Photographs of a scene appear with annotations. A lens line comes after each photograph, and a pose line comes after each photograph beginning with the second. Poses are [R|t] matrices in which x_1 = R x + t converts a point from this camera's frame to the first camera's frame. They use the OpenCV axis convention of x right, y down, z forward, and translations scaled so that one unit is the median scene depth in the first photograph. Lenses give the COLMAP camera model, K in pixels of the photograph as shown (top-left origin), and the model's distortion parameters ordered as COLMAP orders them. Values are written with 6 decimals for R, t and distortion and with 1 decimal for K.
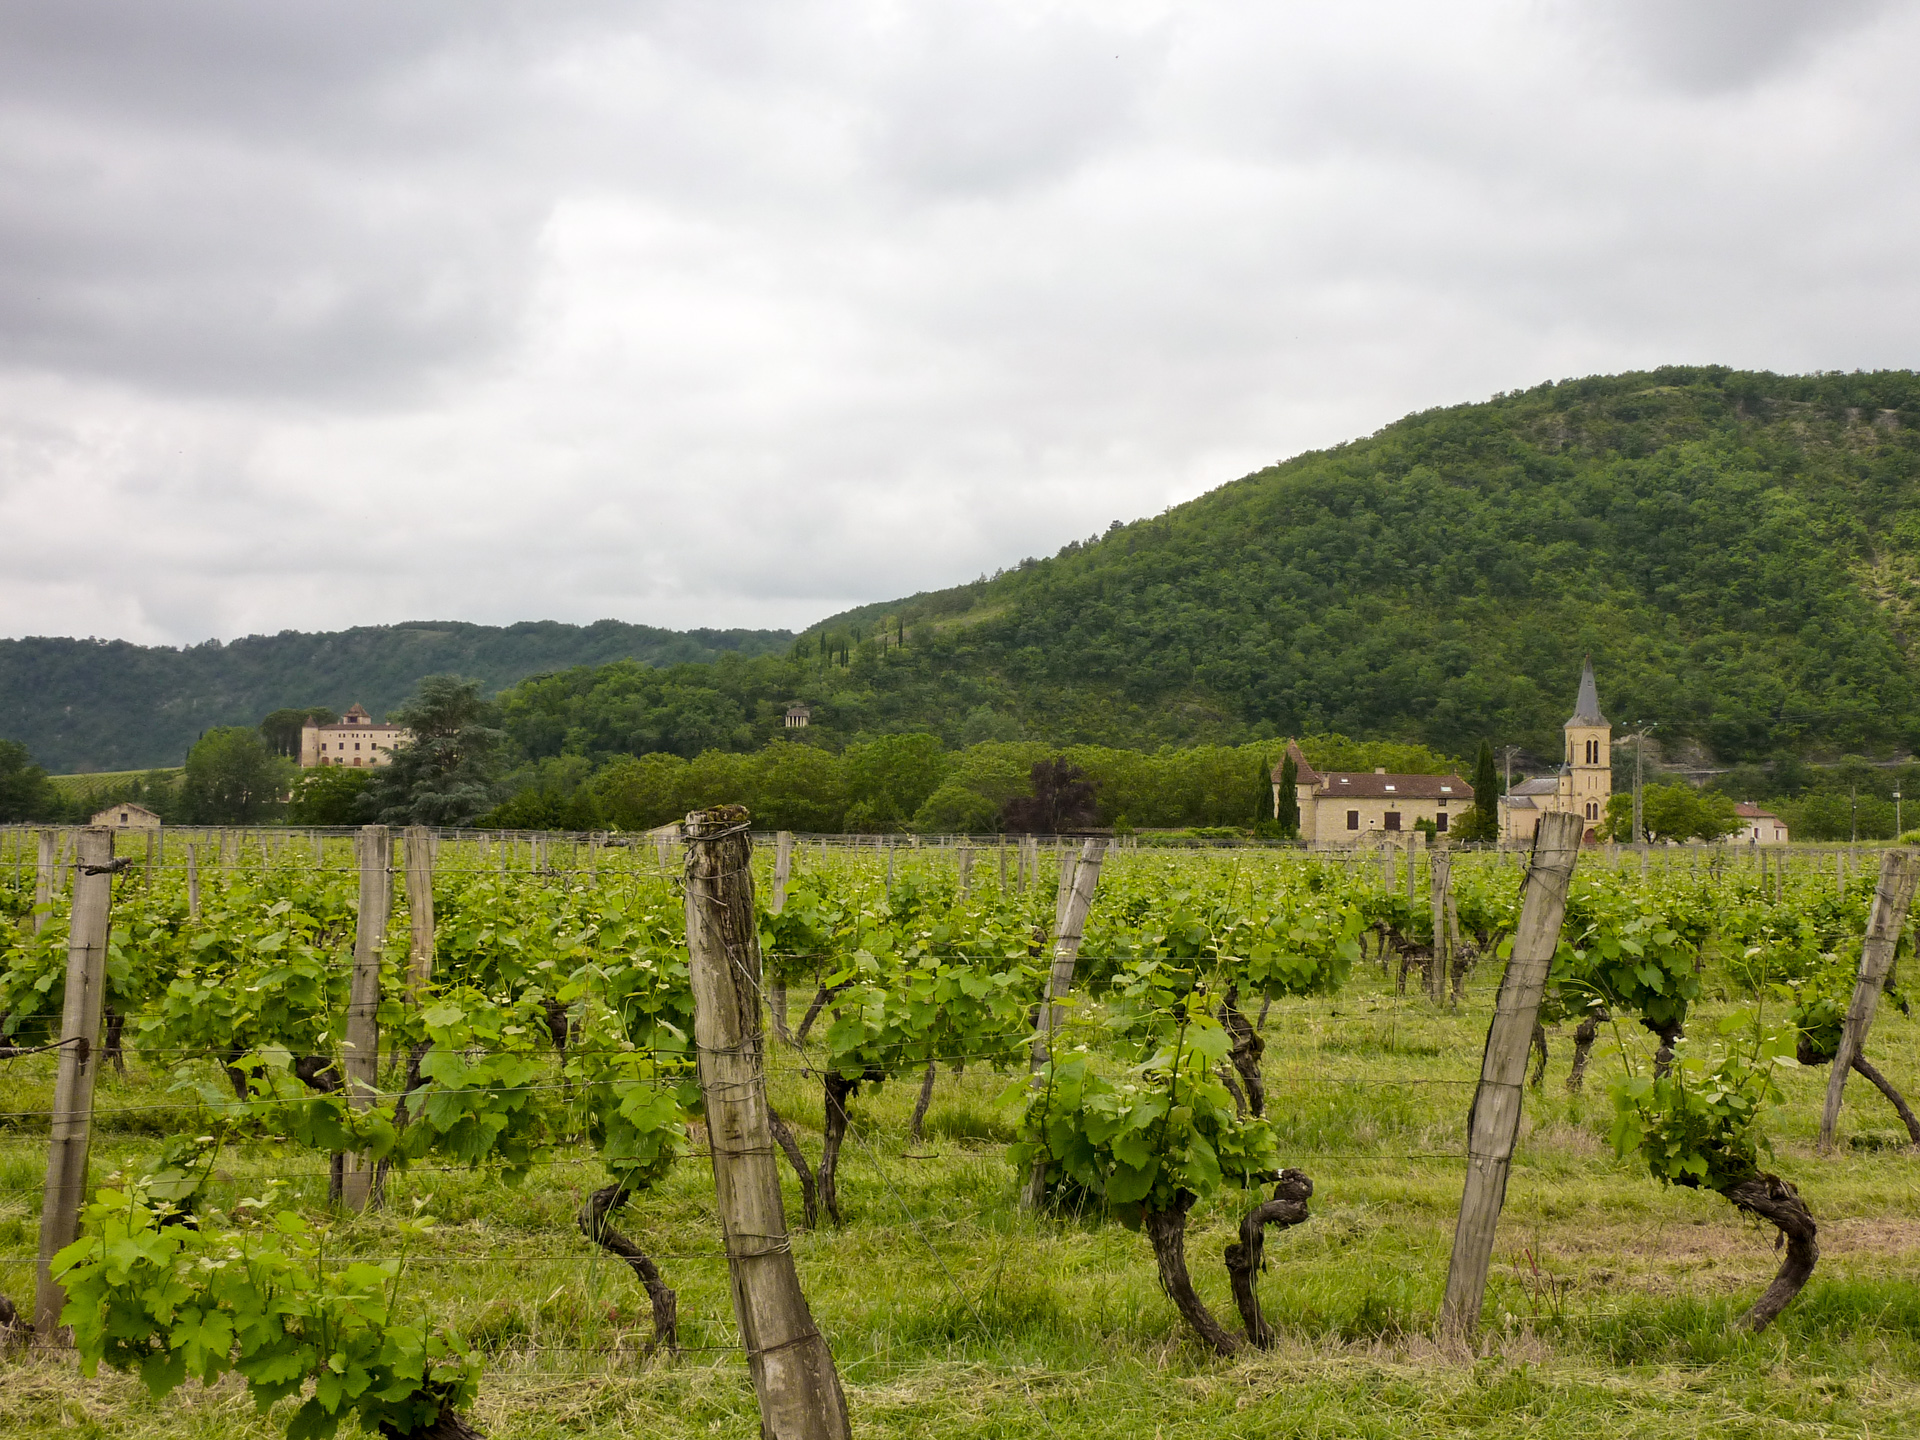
lens RADIAL K [[2517.4, 0, 966.2], [0, 2517.4, 733.9], [0, 0, 1]] dist [-0.032520, 0.000000]
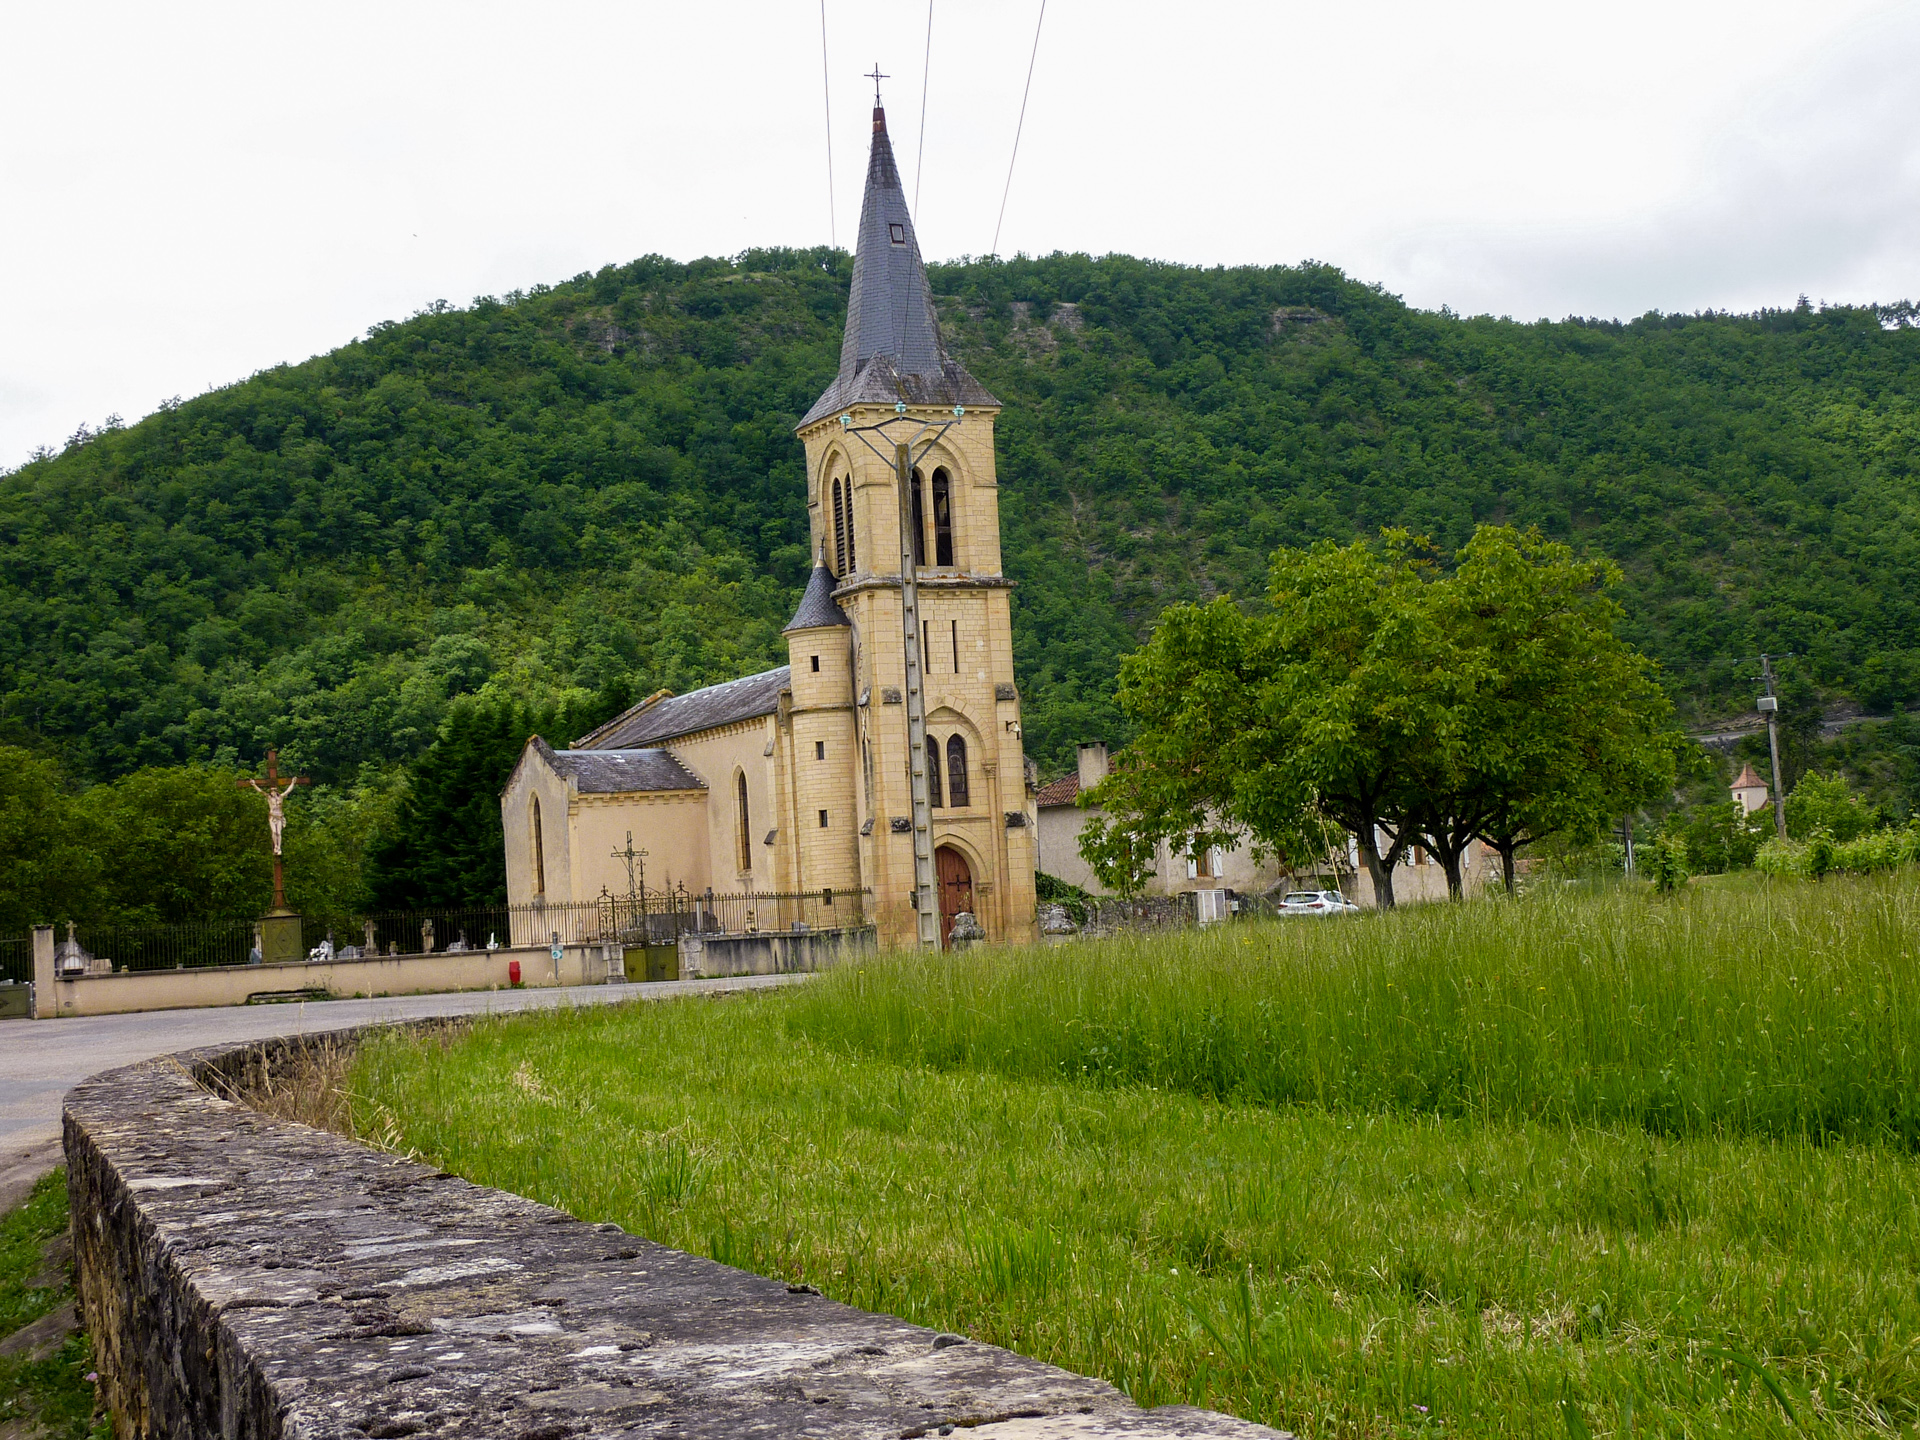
lens RADIAL K [[2828.4, 0, 959.4], [0, 2828.4, 726.3], [0, 0, 1]] dist [-0.083535, 0.000000]
pose [[0.935793, -0.051934, 0.348703, 0.066176], [0.067984, 0.997109, -0.033941, 0.014781], [-0.345932, 0.055468, 0.936619, 0.313152]]
